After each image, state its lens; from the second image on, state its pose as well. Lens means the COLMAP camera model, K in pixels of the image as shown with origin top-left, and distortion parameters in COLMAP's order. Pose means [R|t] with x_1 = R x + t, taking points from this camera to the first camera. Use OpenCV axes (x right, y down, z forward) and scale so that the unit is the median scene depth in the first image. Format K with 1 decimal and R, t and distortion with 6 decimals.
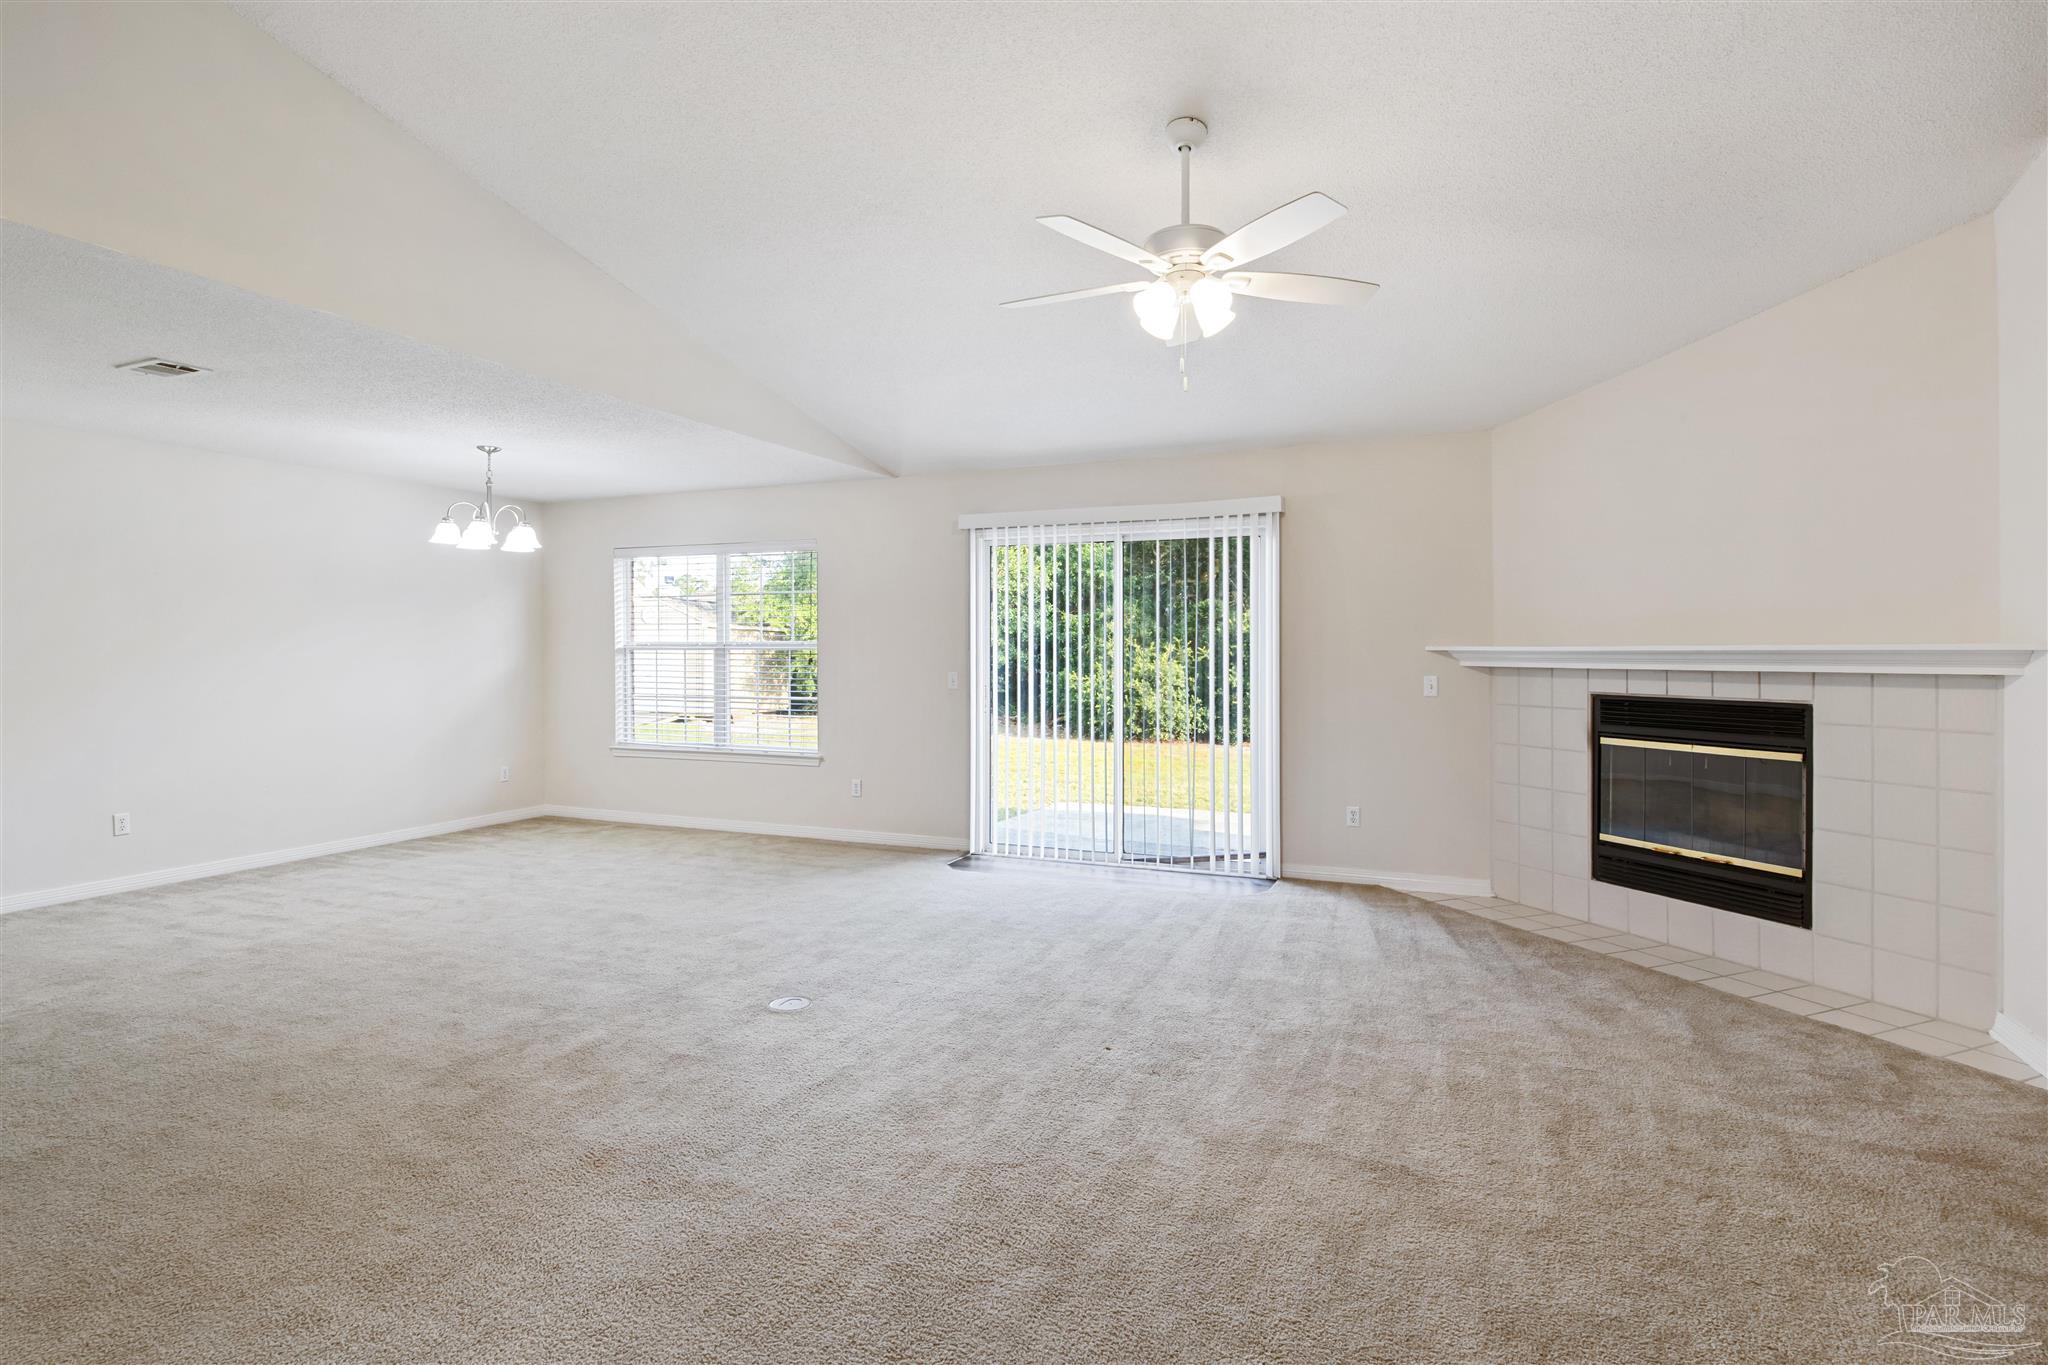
lens RADIAL K [[1051.0, 0, 1028.9], [0, 1051.0, 658.7], [0, 0, 1]] dist [-0.013004, 0.000391]
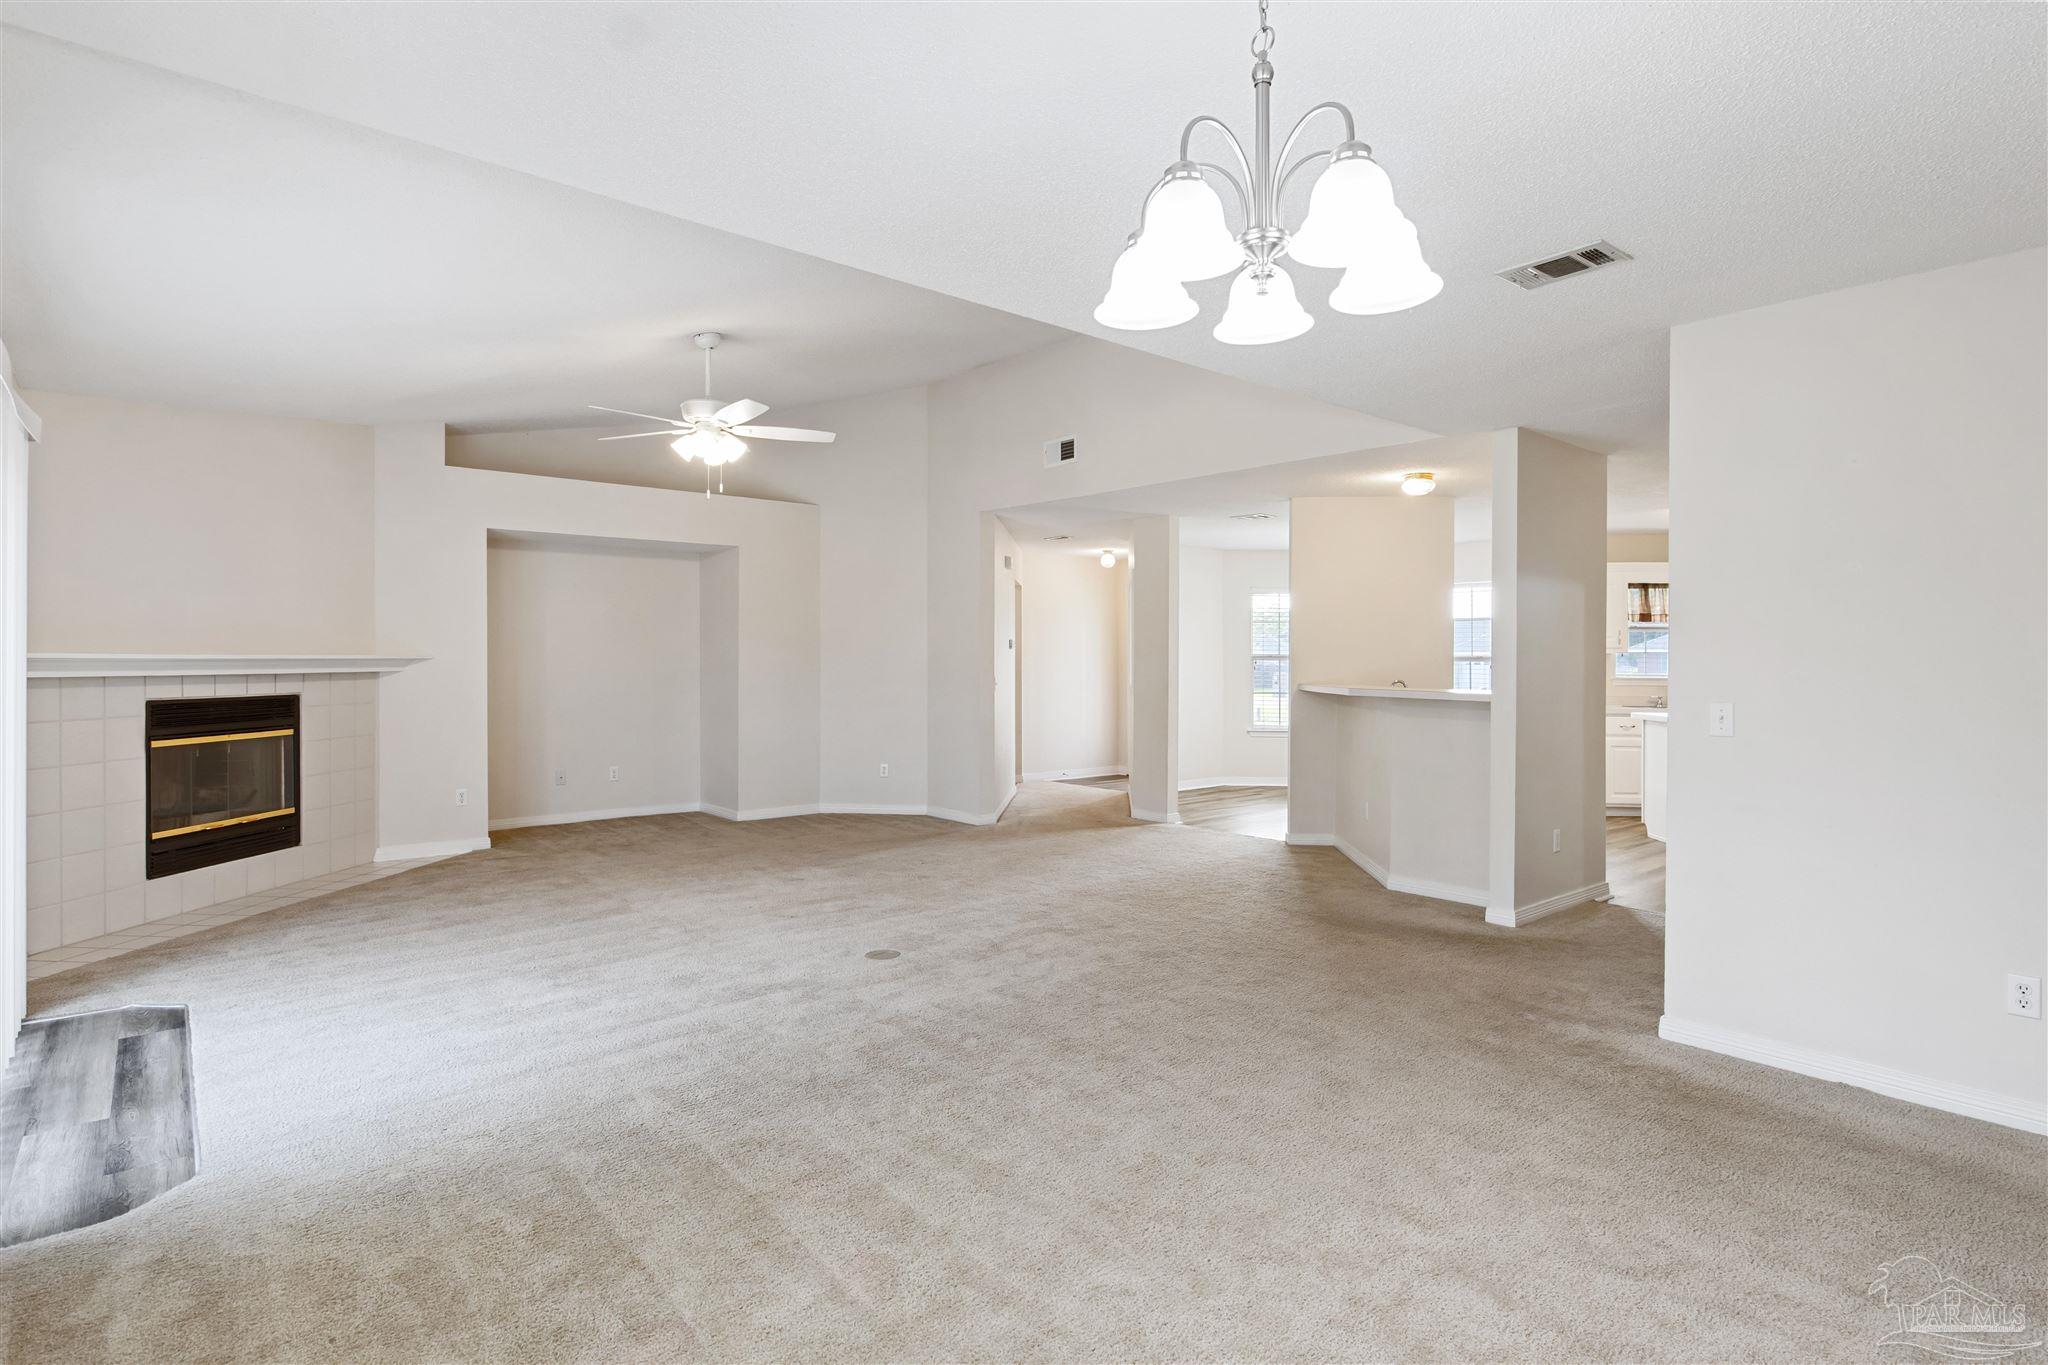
lens RADIAL K [[1051.0, 0, 1028.9], [0, 1051.0, 658.7], [0, 0, 1]] dist [-0.013004, 0.000391]
pose [[-0.893823, -0.003861, 0.448402, -0.792481], [-0.001479, 0.999983, 0.005662, -0.016491], [-0.448417, 0.004397, -0.893814, 1.731114]]
